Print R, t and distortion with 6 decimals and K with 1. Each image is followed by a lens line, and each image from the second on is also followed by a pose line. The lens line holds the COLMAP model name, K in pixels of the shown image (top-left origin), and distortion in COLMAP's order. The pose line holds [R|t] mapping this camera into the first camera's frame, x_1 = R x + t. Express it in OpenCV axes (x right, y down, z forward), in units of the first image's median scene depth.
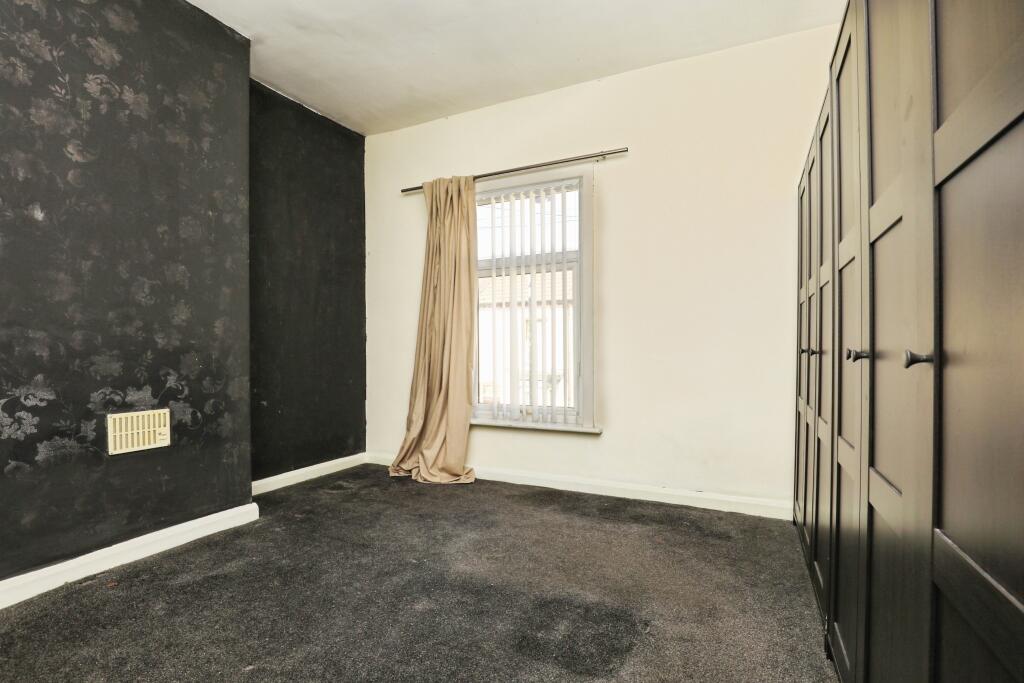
lens RADIAL K [[476.5, 0, 515.5], [0, 476.5, 349.2], [0, 0, 1]] dist [-0.016383, 0.000162]
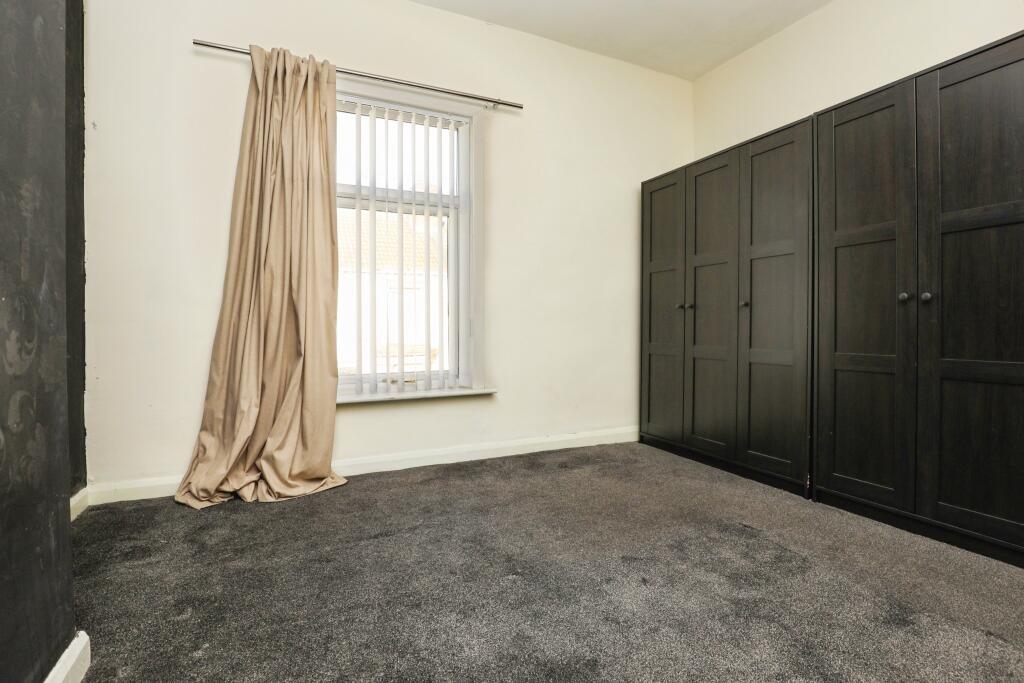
lens RADIAL K [[484.0, 0, 511.7], [0, 484.0, 319.3], [0, 0, 1]] dist [-0.004803, -0.000561]
pose [[0.638345, 0.001429, 0.769749, -0.511477], [-0.007737, 0.999960, 0.004560, 0.021647], [-0.769711, -0.008866, 0.638331, 0.325719]]
